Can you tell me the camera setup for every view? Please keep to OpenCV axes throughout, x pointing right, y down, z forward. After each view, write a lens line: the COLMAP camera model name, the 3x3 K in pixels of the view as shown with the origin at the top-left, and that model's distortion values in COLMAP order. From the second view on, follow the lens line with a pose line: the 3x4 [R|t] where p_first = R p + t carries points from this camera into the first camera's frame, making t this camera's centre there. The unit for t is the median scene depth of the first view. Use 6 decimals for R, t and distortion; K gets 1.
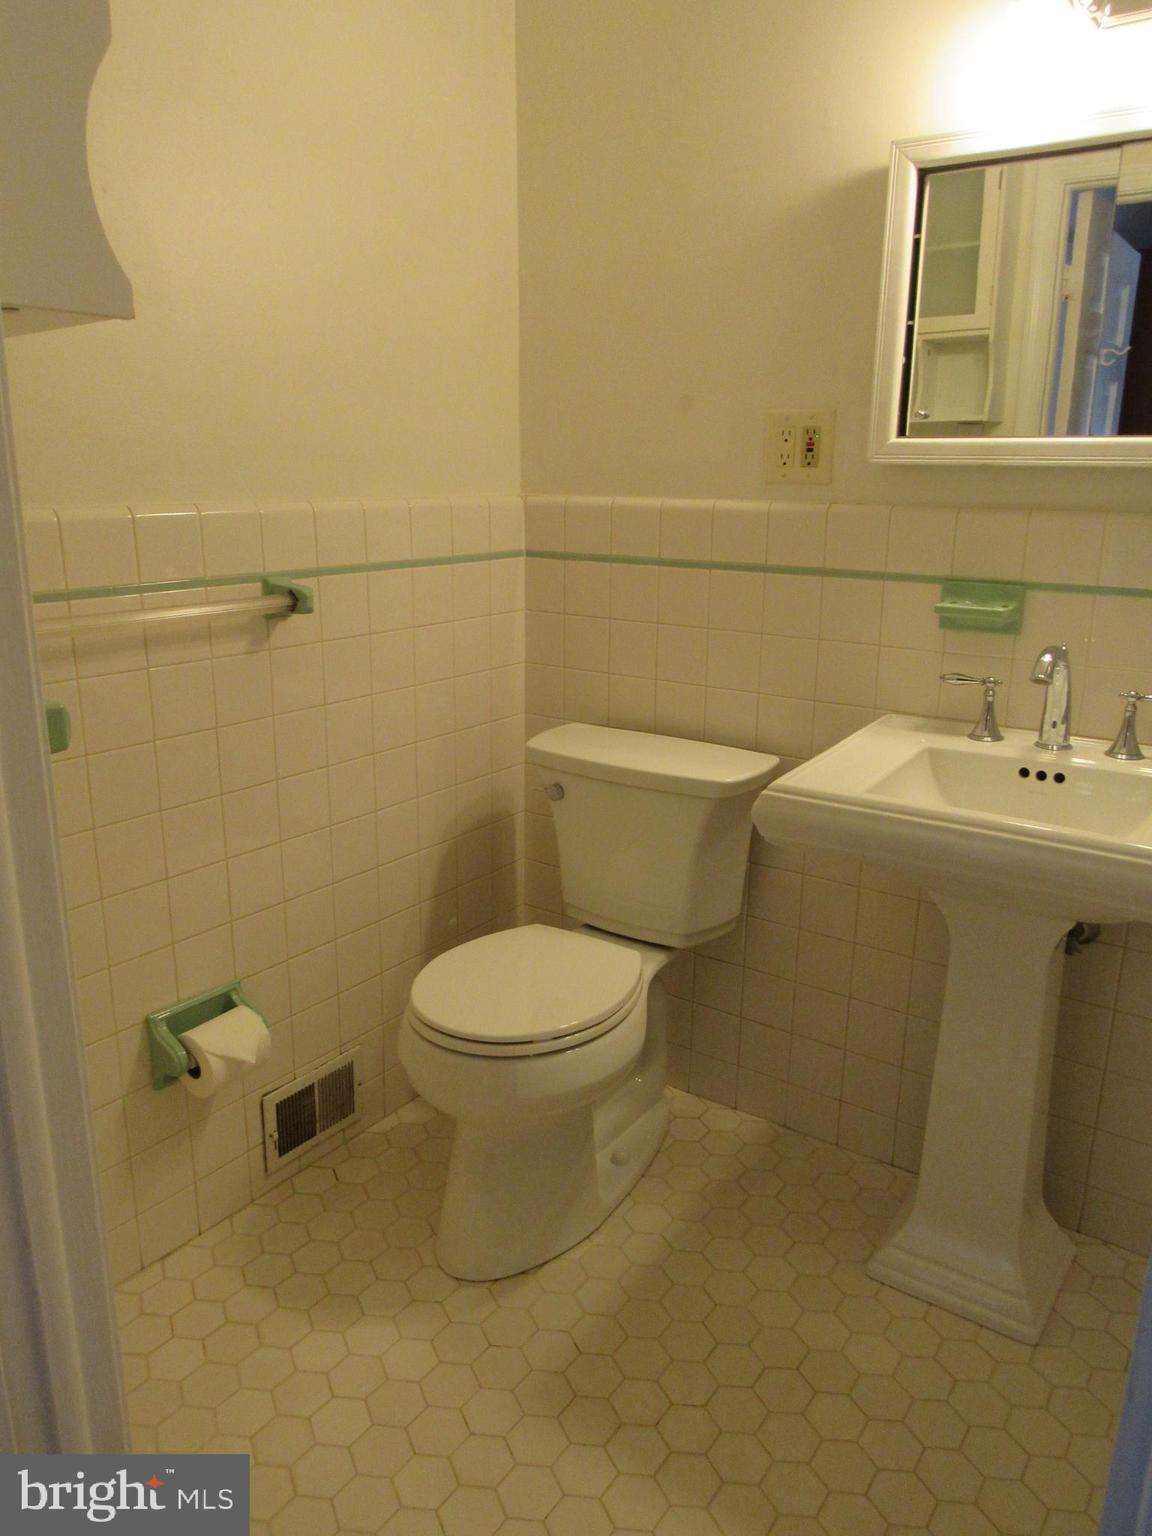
lens RADIAL K [[1126.0, 0, 576.0], [0, 1126.0, 768.0], [0, 0, 1]] dist [-0.002123, -0.000974]
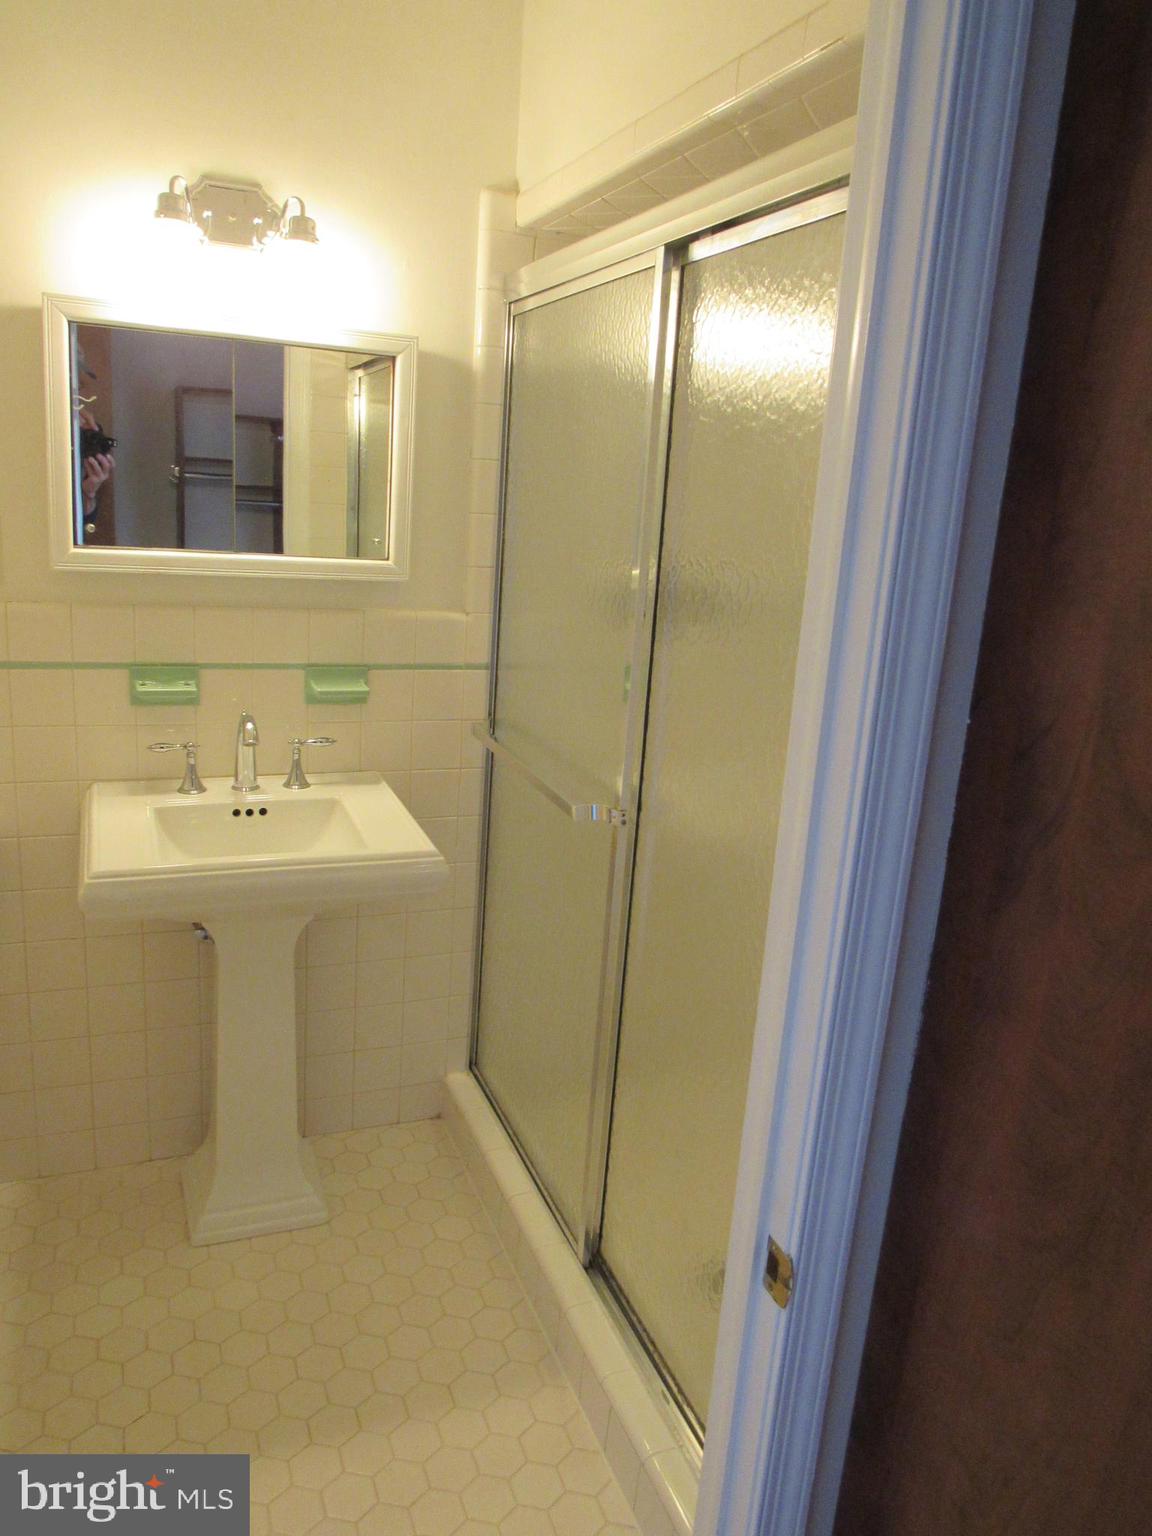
lens RADIAL K [[1097.0, 0, 576.0], [0, 1097.0, 768.0], [0, 0, 1]] dist [-0.003162, -0.000002]
pose [[0.541496, -0.175829, 0.822111, -0.409787], [0.153832, 0.982097, 0.108722, -0.121406], [-0.826509, 0.067595, 0.558850, -0.027609]]
